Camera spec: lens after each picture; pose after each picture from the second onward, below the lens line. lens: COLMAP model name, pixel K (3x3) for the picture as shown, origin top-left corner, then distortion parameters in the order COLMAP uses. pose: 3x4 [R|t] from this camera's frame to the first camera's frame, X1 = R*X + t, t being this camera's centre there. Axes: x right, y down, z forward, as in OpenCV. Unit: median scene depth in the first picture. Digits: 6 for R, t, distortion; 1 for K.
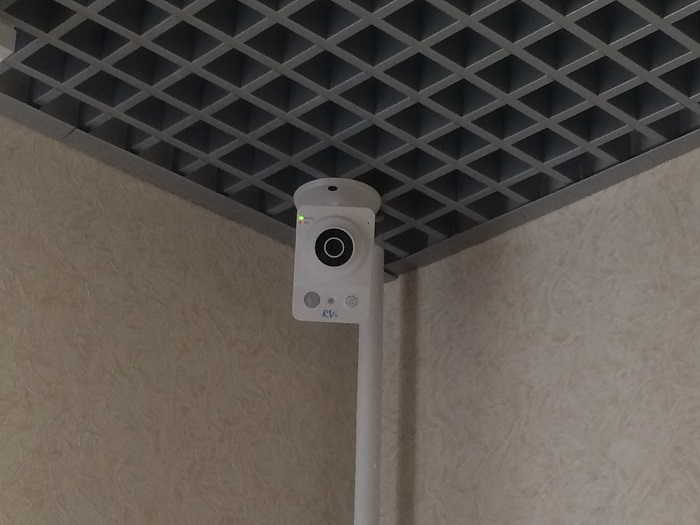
lens RADIAL K [[1659.4, 0, 350.3], [0, 1659.4, 262.7], [0, 0, 1]] dist [-0.018545, 0.000000]
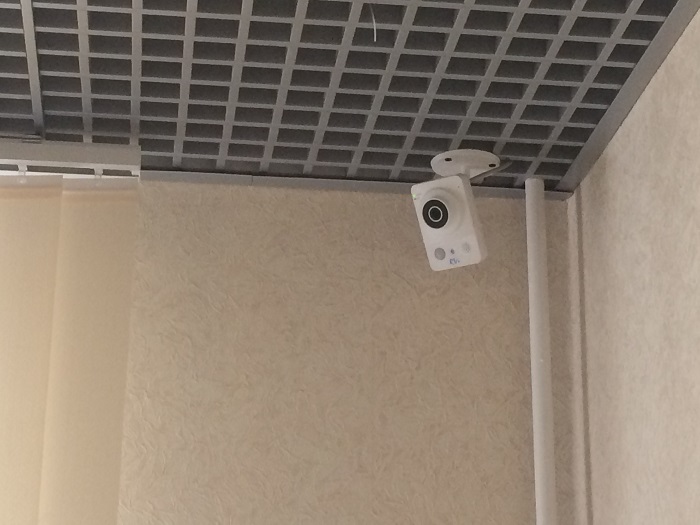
lens RADIAL K [[1659.4, 0, 350.0], [0, 1659.4, 262.4], [0, 0, 1]] dist [-0.018545, 0.000000]
pose [[0.794543, -0.216281, -0.567383, 0.658680], [0.290053, 0.956101, 0.041724, -0.046029], [0.533452, -0.197723, 0.822396, -0.106512]]
